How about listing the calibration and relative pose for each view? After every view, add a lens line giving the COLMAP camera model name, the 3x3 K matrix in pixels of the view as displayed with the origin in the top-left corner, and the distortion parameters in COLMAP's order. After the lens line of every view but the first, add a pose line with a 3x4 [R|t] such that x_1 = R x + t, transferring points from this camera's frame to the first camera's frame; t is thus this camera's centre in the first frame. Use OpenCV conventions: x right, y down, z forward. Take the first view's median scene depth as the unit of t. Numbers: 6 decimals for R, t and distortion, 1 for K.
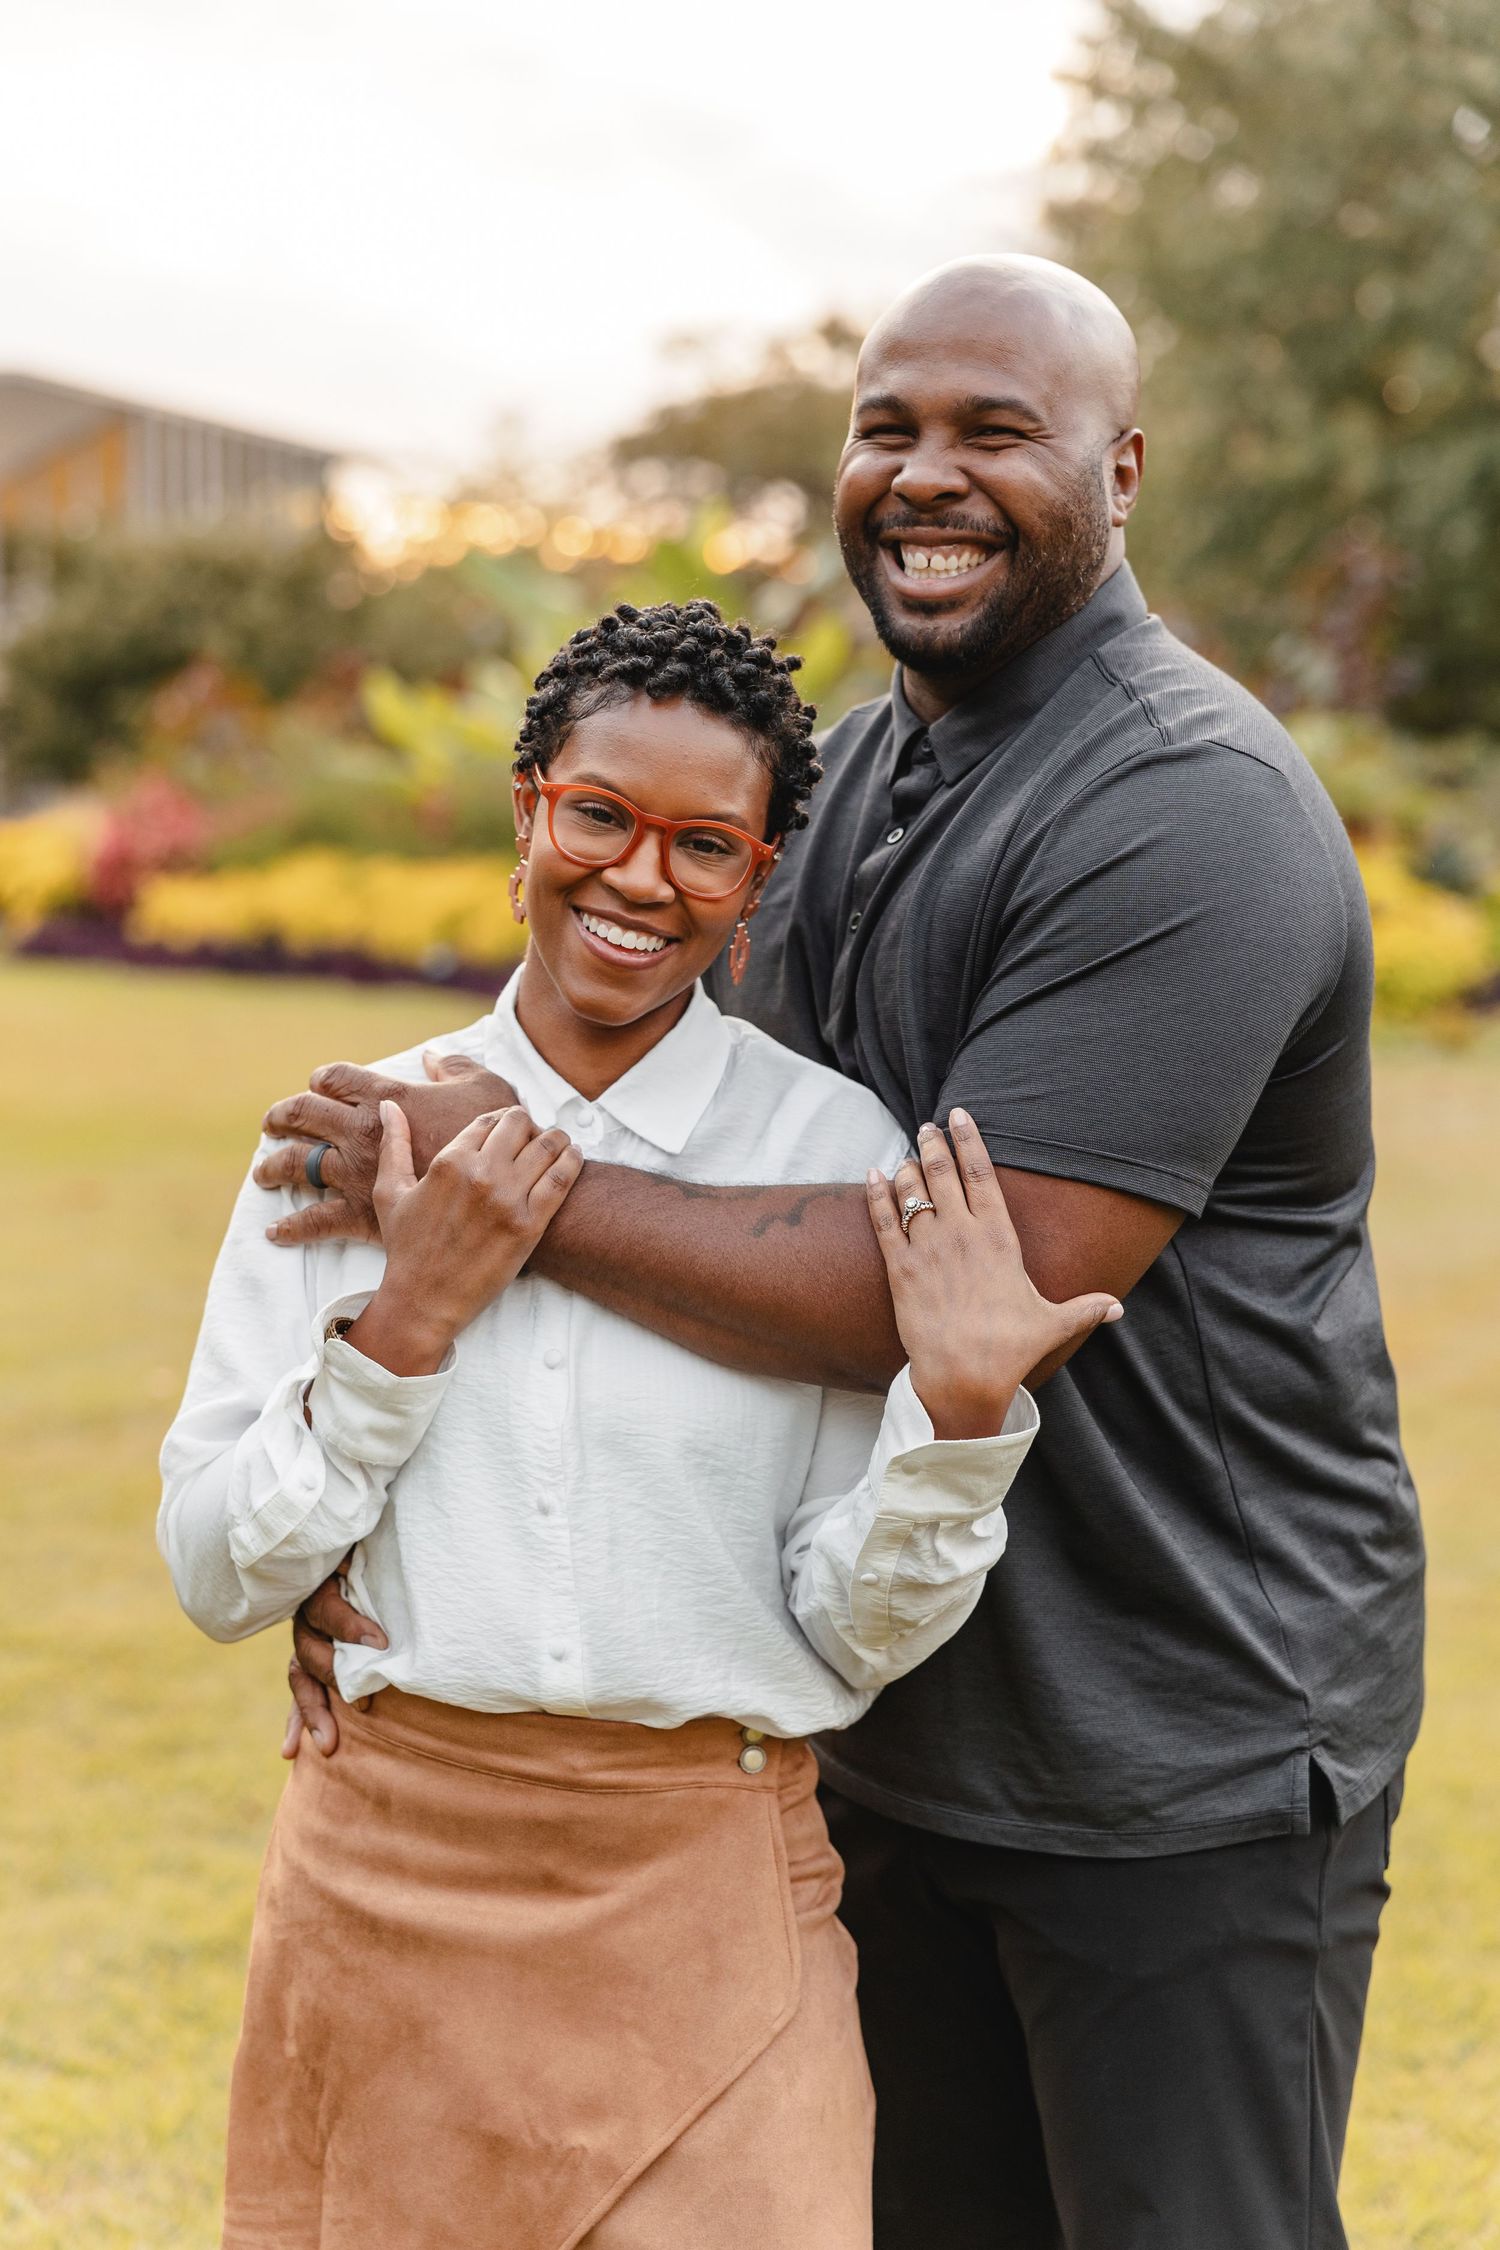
lens RADIAL K [[4417.2, 0, 750.0], [0, 4417.2, 1125.0], [0, 0, 1]] dist [0.913439, -7.524555]
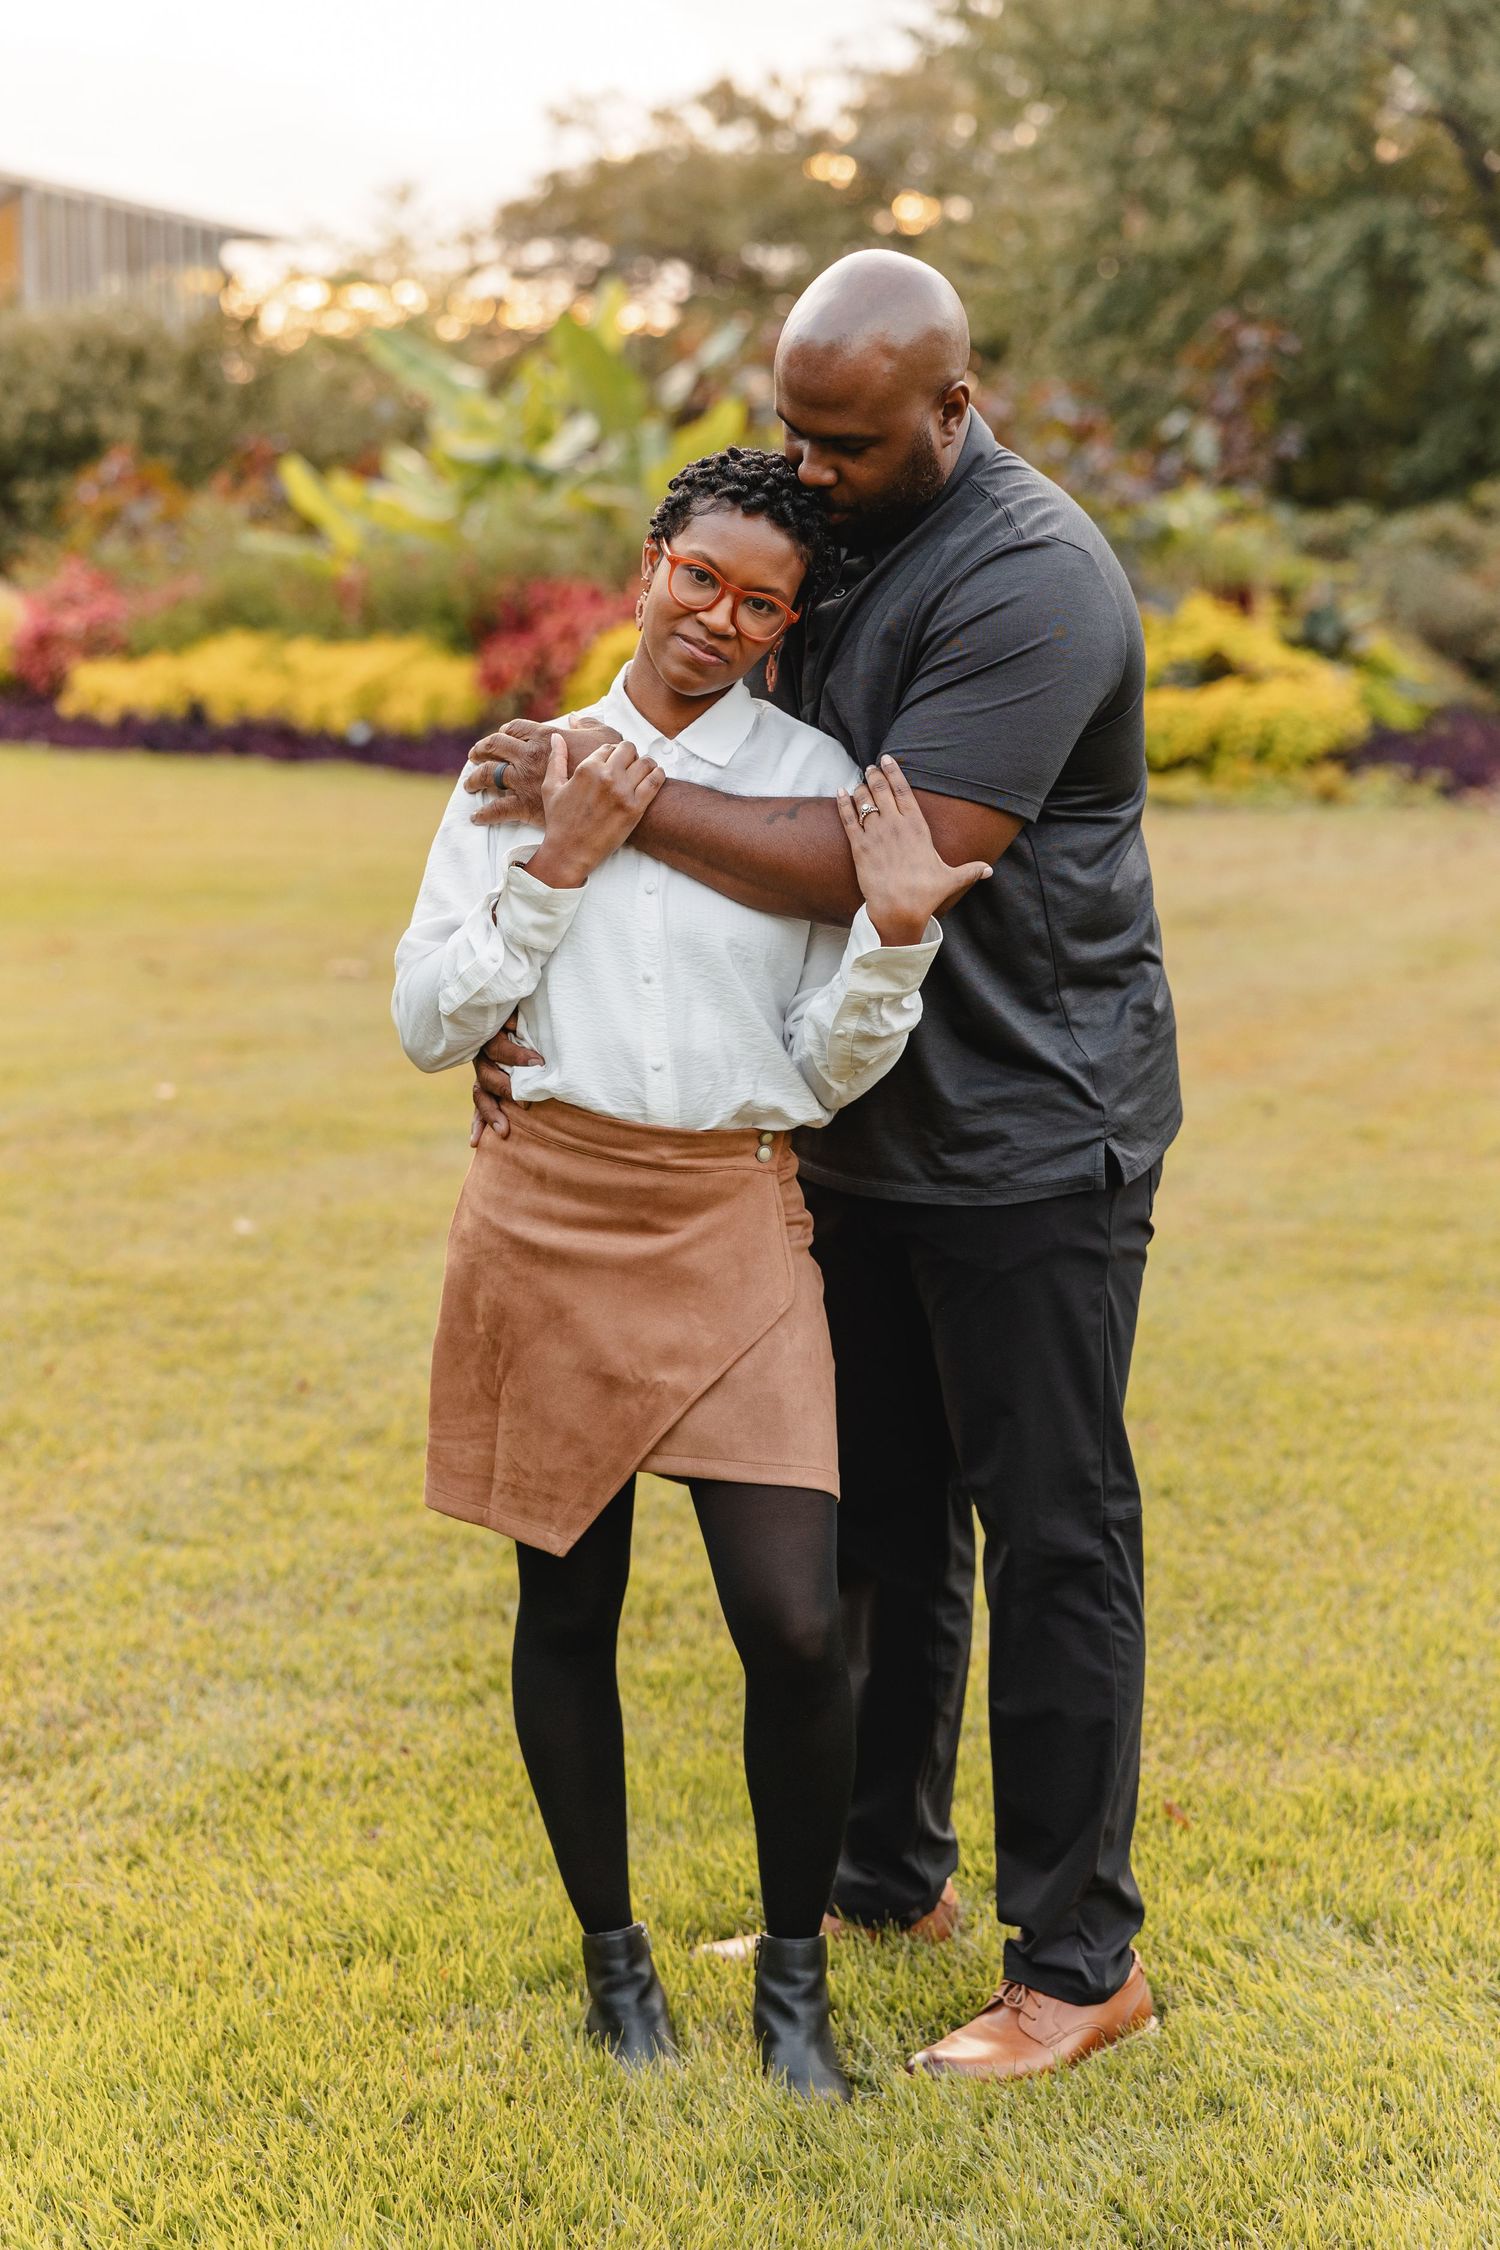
lens RADIAL K [[4527.5, 0, 584.7], [0, 4527.5, 1129.2], [0, 0, 1]] dist [-1.110998, 27.864292]
pose [[0.999904, -0.005261, -0.012809, -0.043620], [0.005887, 0.998767, 0.049285, 0.052995], [0.012534, -0.049356, 0.998703, -0.619677]]
